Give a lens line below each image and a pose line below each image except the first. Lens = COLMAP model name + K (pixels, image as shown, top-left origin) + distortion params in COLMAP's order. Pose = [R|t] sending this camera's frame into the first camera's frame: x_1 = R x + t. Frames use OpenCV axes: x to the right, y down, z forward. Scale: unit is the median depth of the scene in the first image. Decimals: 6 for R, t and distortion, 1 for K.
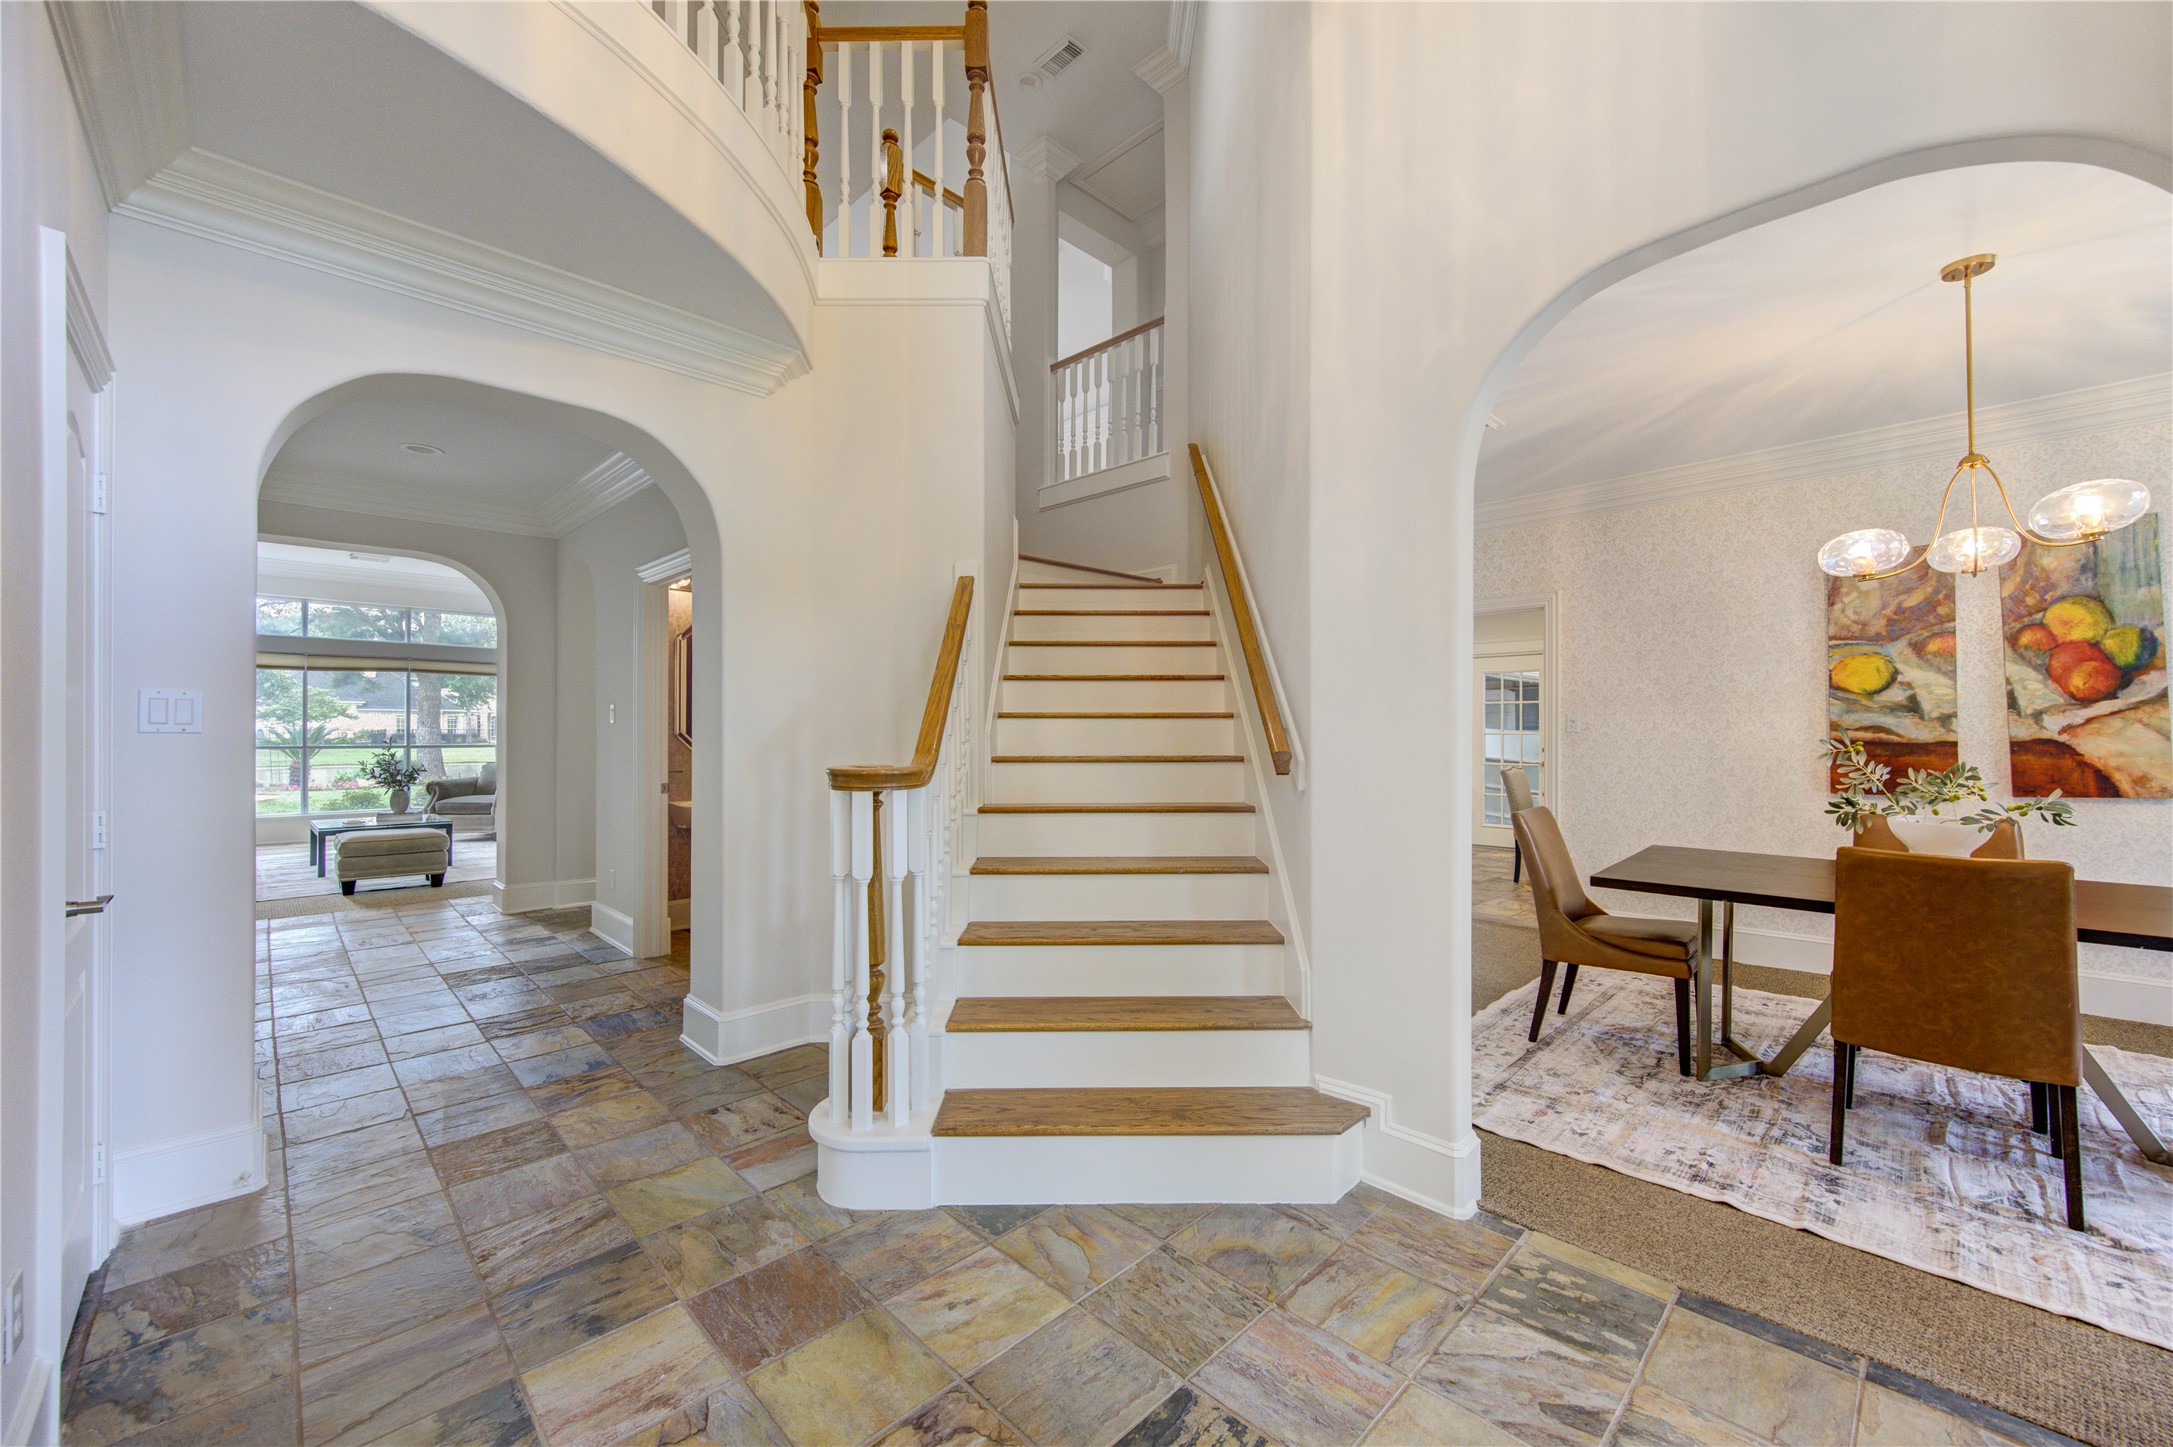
lens RADIAL K [[845.1, 0, 1086.8], [0, 845.1, 731.3], [0, 0, 1]] dist [-0.002397, -0.000036]
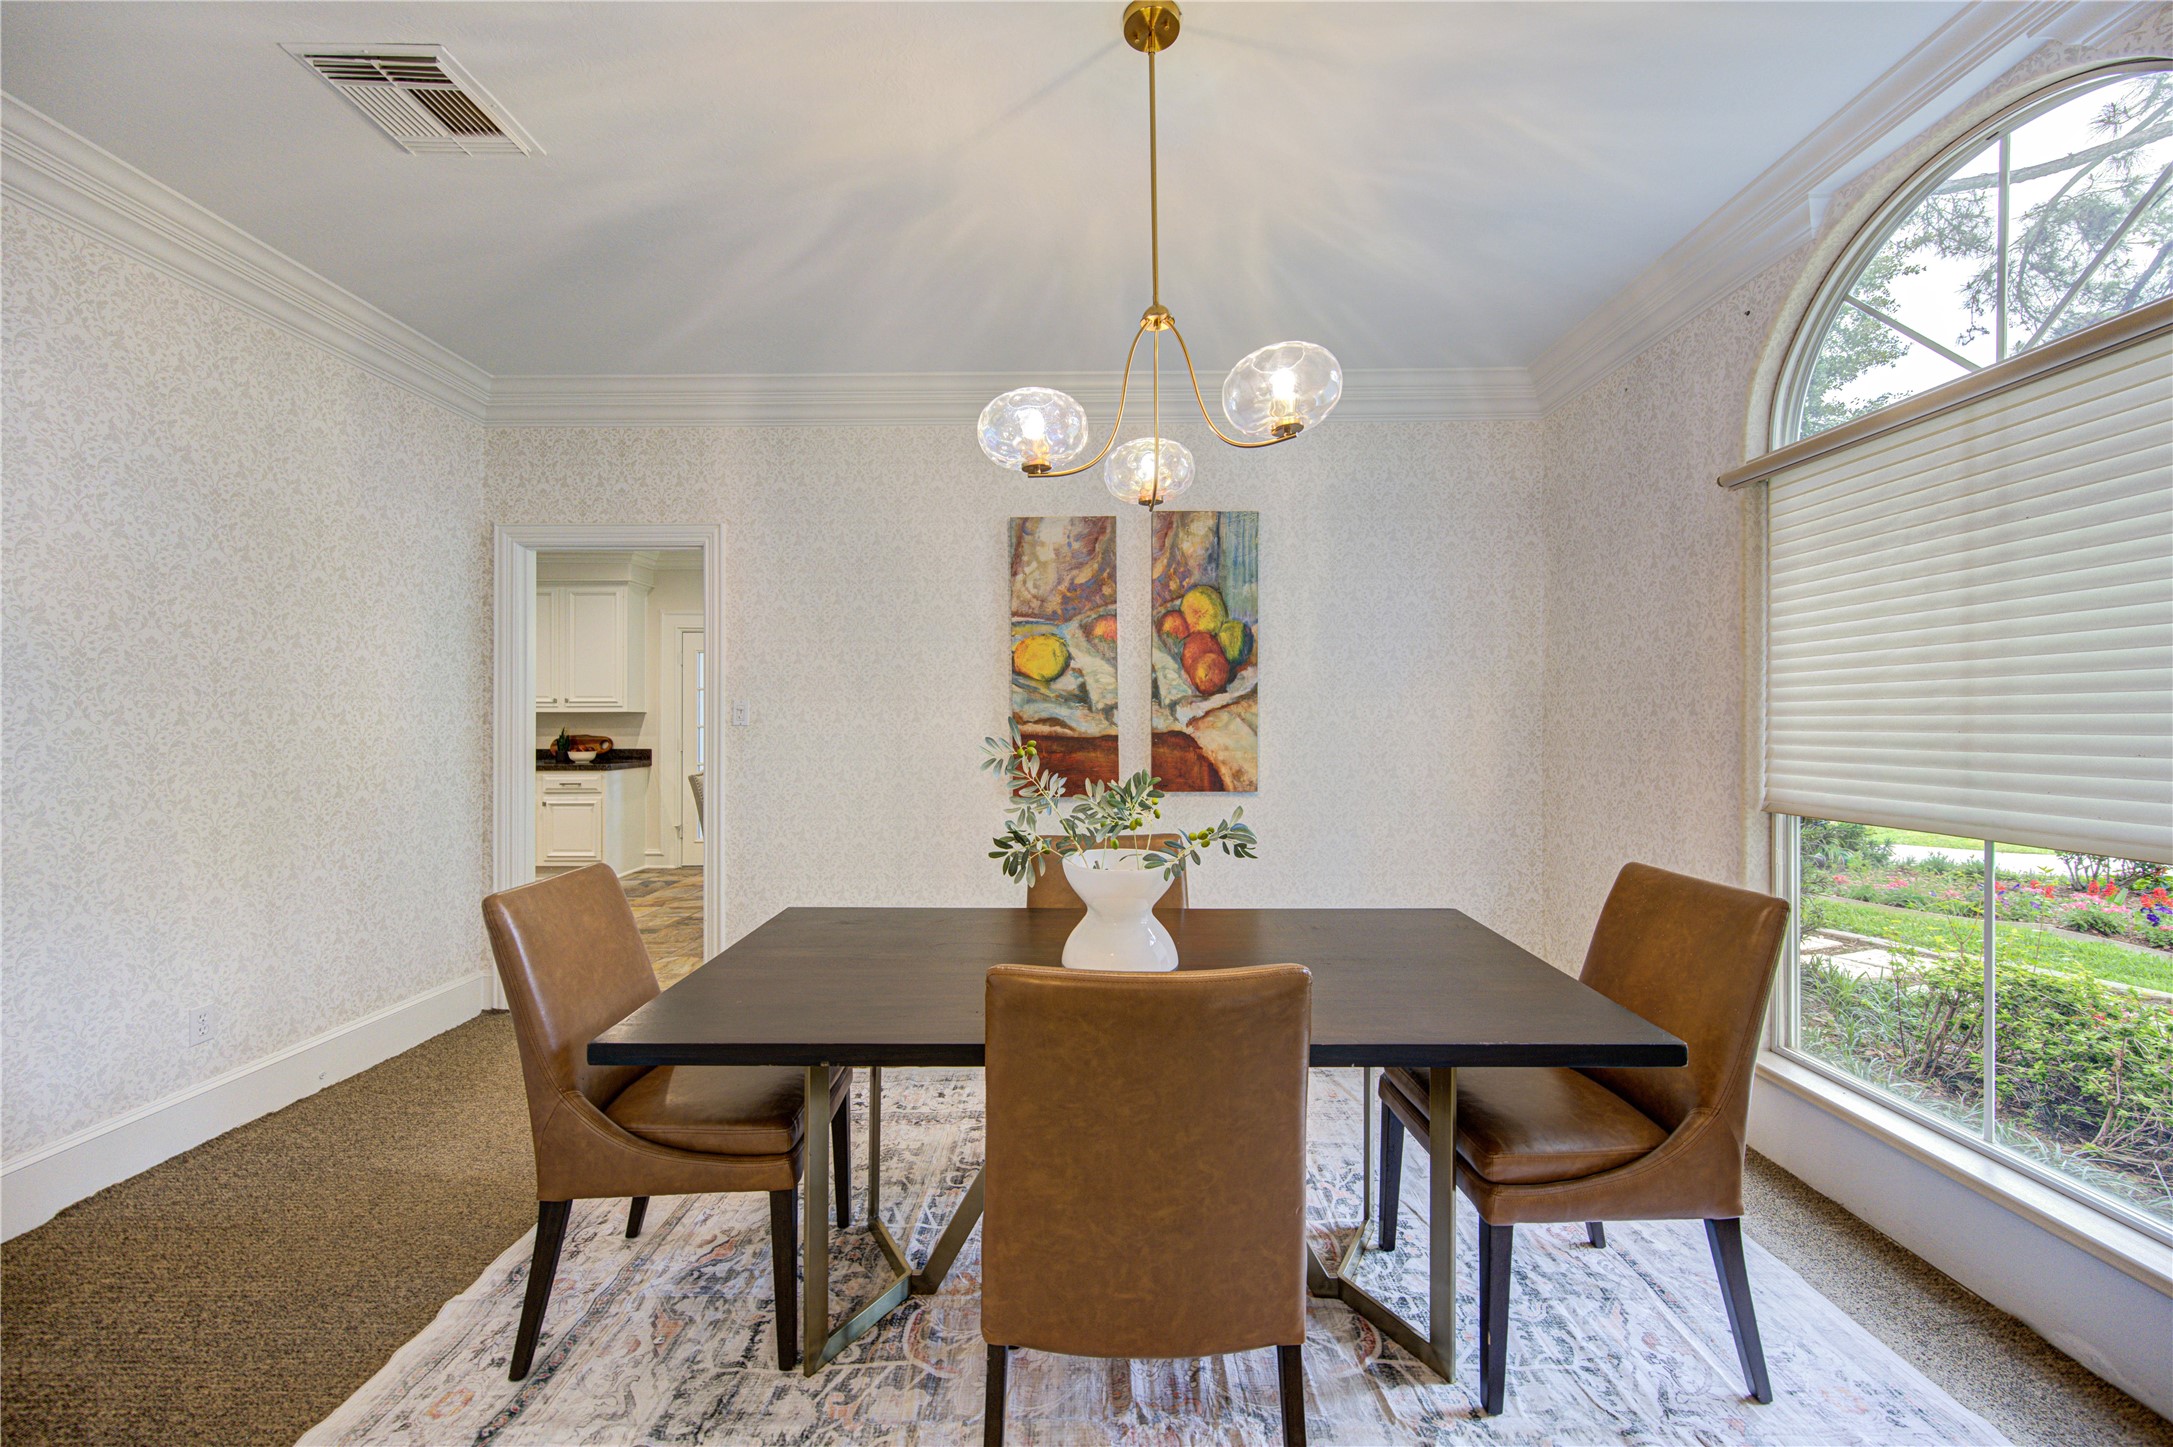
lens RADIAL K [[858.3, 0, 1081.9], [0, 858.3, 717.2], [0, 0, 1]] dist [-0.002933, -0.000452]
pose [[0.708288, 0.006113, 0.705897, 0.371867], [-0.001181, 0.999971, -0.007476, -0.000698], [-0.705922, 0.004462, 0.708275, 0.393167]]
